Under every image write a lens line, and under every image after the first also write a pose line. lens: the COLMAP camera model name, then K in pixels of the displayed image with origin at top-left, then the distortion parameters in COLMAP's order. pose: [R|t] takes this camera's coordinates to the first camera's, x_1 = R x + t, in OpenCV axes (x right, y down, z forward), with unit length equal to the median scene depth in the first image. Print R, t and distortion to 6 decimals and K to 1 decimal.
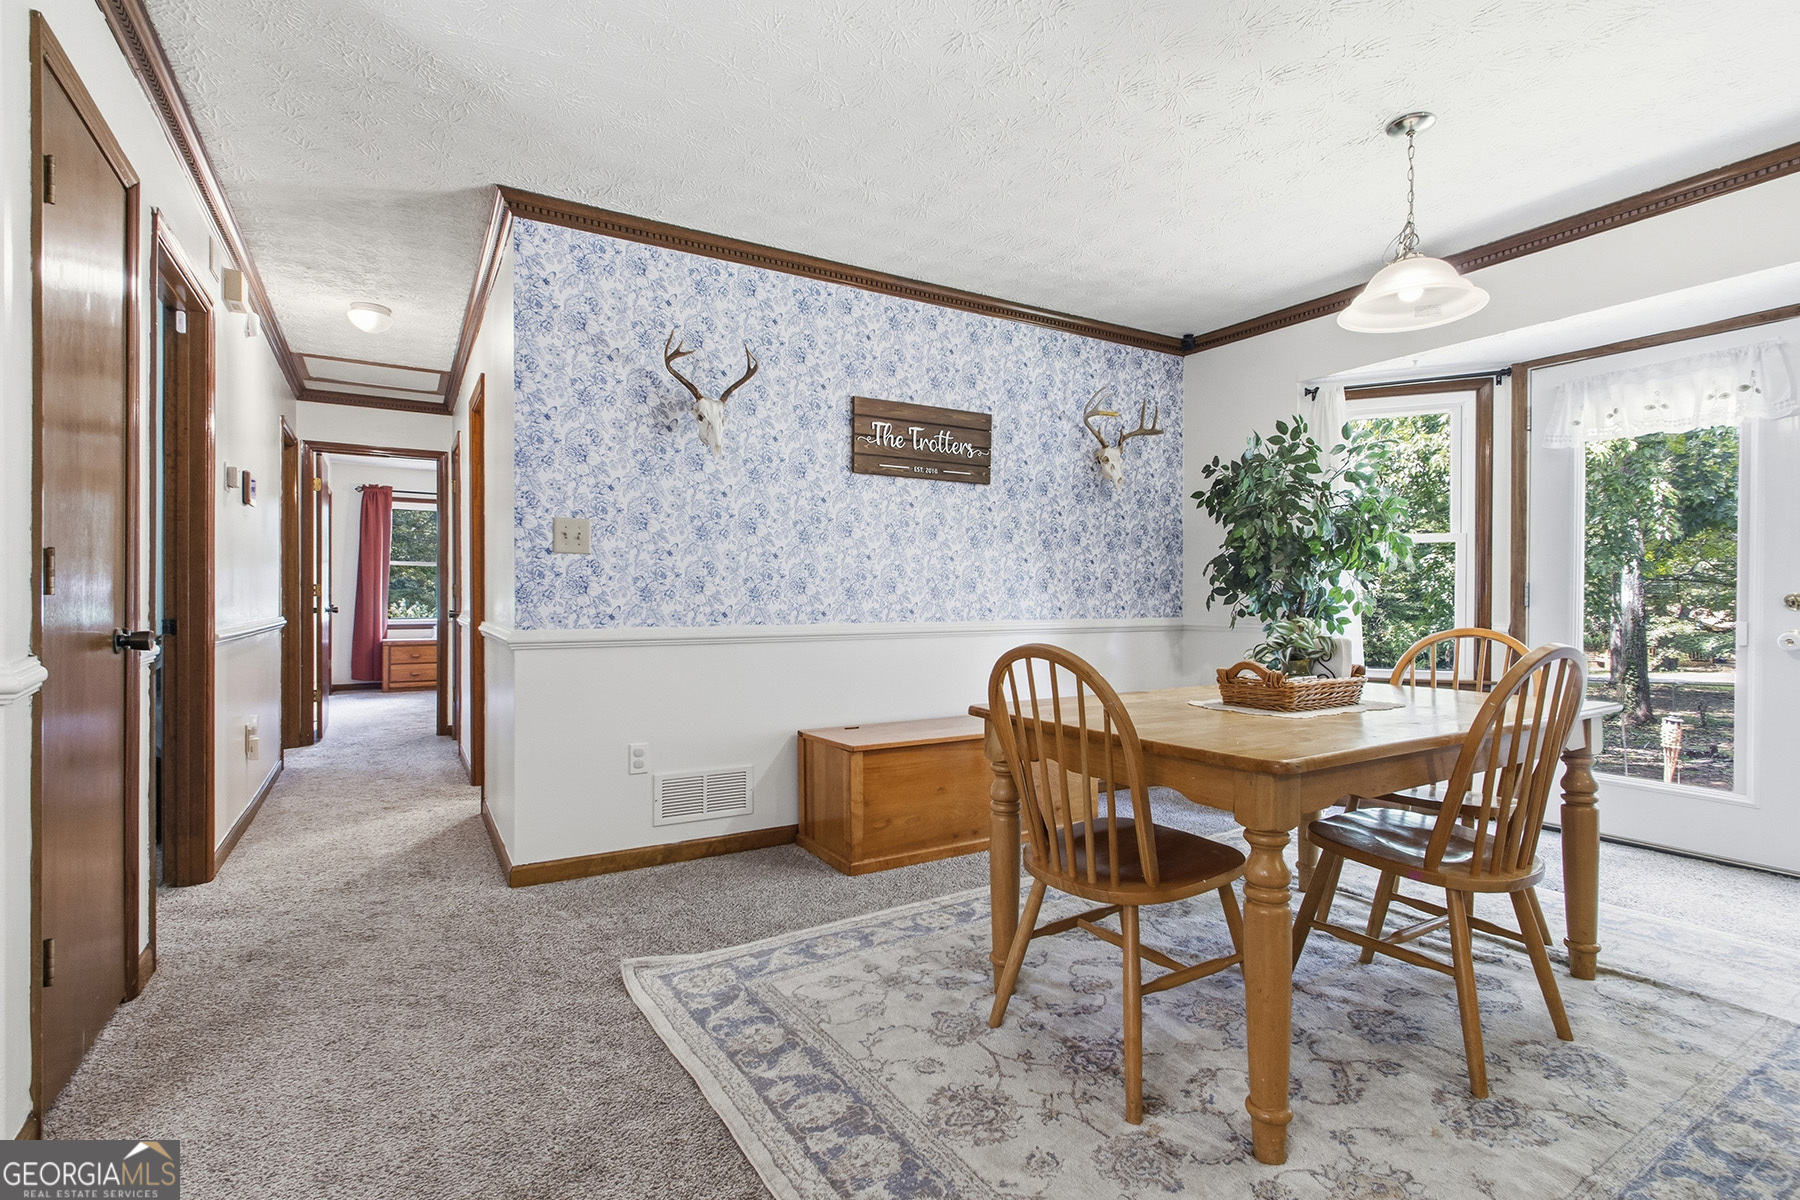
lens RADIAL K [[845.0, 0, 896.3], [0, 845.0, 600.3], [0, 0, 1]] dist [-0.005446, 0.001122]
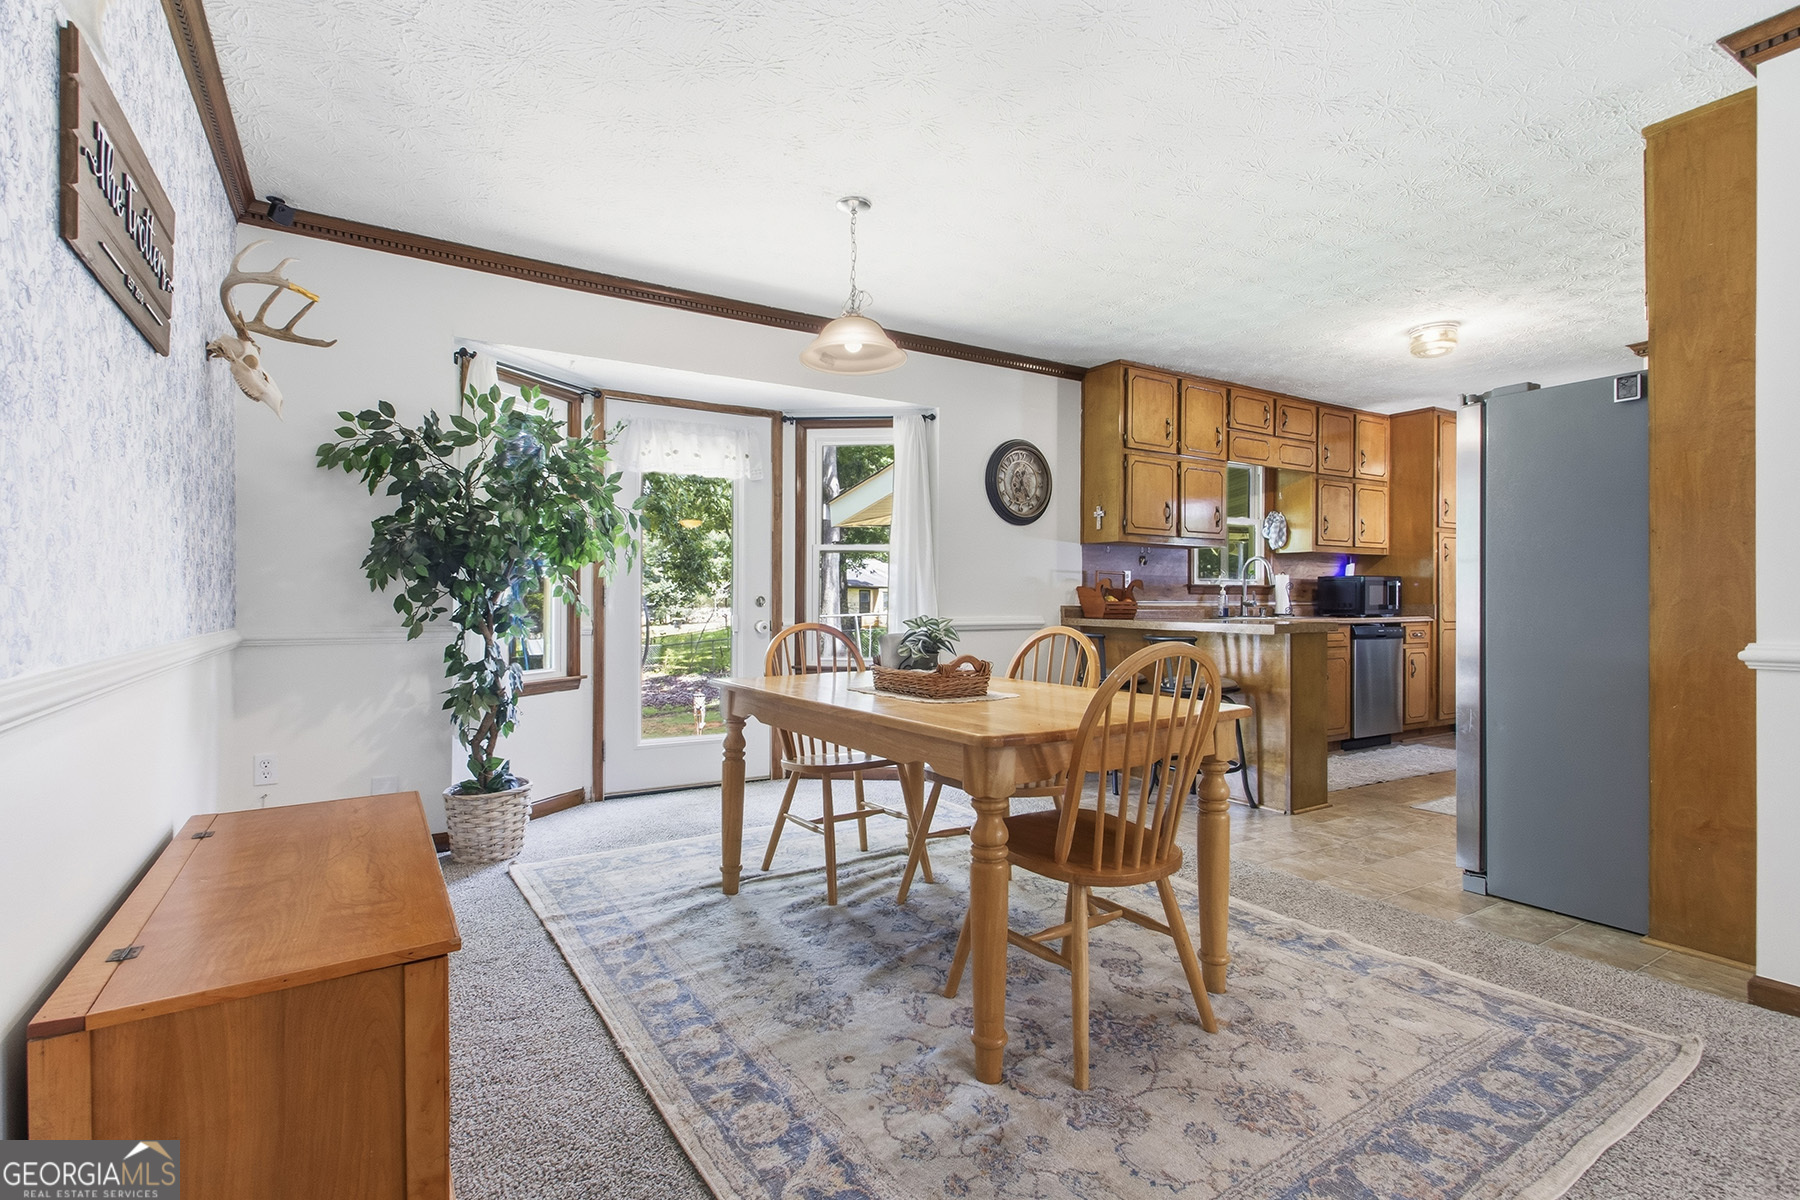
lens RADIAL K [[845.0, 0, 894.5], [0, 845.0, 606.4], [0, 0, 1]] dist [-0.005446, 0.001122]
pose [[-0.028296, -0.003353, 0.999594, -0.449367], [0.000200, 0.999994, 0.003360, 0.003863], [-0.999600, 0.000295, -0.028295, 0.735929]]
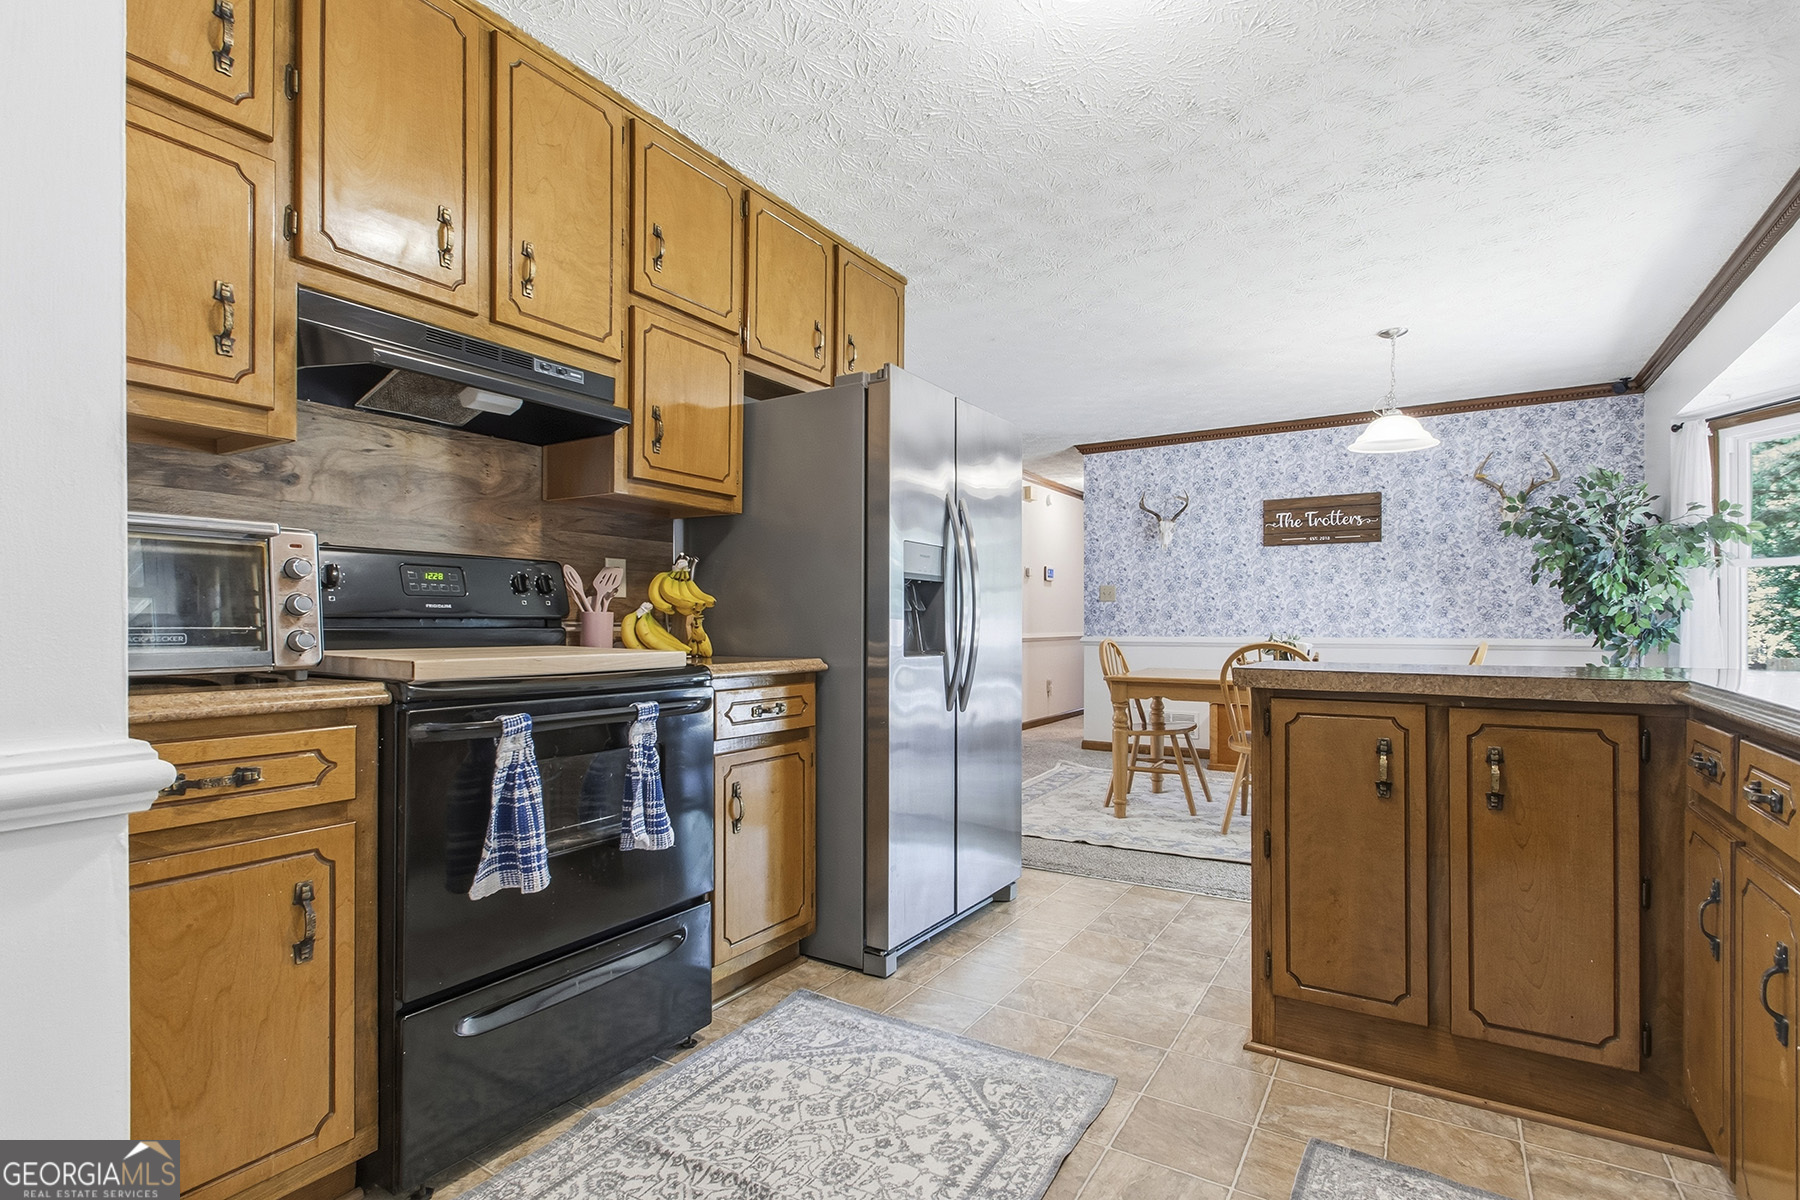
lens RADIAL K [[845.0, 0, 895.8], [0, 845.0, 614.9], [0, 0, 1]] dist [-0.005446, 0.001122]
pose [[0.463962, -0.008390, -0.885816, 1.180709], [-0.000680, 0.999951, -0.009827, 0.001008], [0.885855, 0.005161, 0.463933, -0.450072]]
